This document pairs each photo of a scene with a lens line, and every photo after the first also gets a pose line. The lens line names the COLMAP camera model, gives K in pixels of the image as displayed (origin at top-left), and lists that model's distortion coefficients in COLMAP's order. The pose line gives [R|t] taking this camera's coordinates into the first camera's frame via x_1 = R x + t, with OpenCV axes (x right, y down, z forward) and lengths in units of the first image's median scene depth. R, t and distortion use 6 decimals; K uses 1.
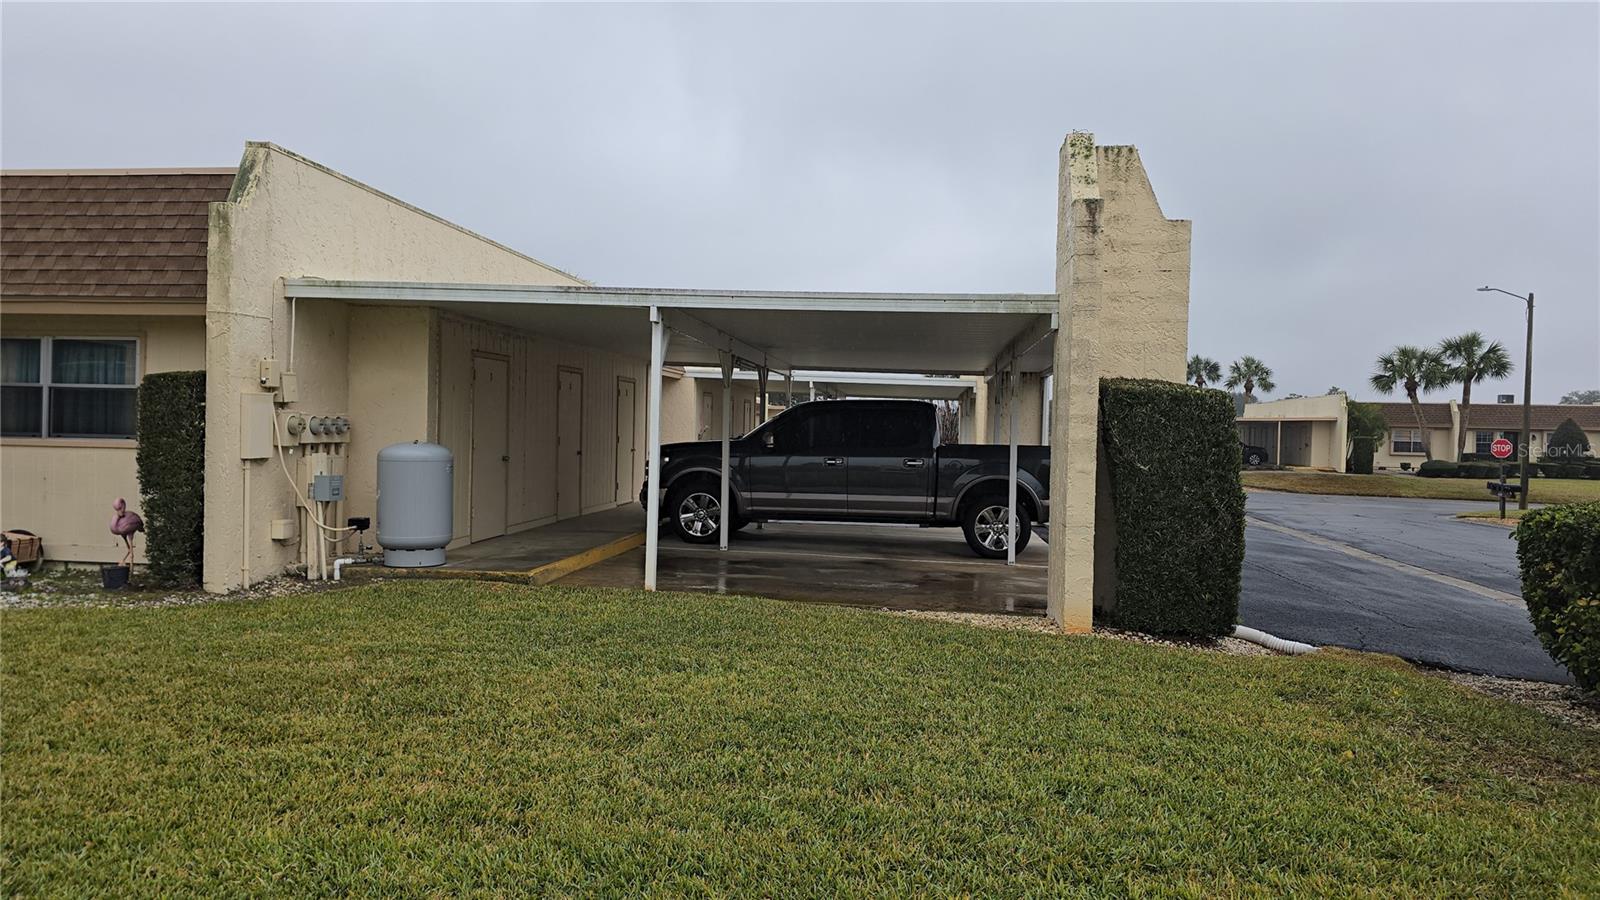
lens RADIAL K [[1071.2, 0, 794.5], [0, 1071.2, 443.0], [0, 0, 1]] dist [0.068306, -0.070158]
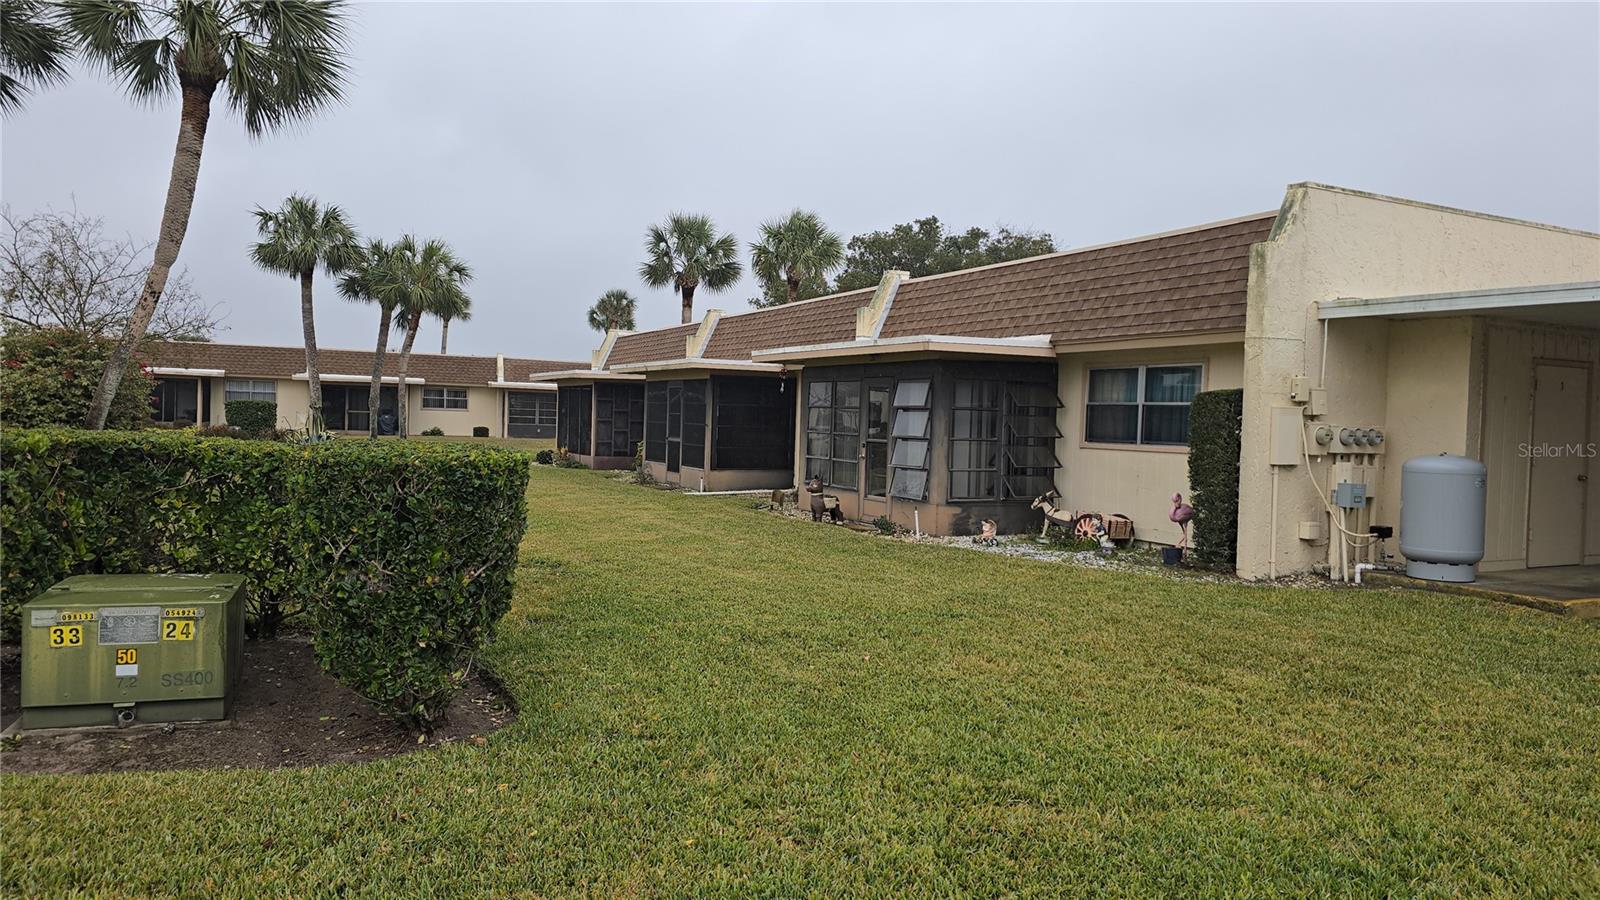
lens RADIAL K [[1071.2, 0, 794.5], [0, 1071.2, 443.0], [0, 0, 1]] dist [0.068306, -0.070158]
pose [[0.549784, 0.014360, -0.835184, 0.157845], [-0.030057, 0.999545, -0.002600, 0.009430], [0.834766, 0.026532, 0.549965, -0.042743]]
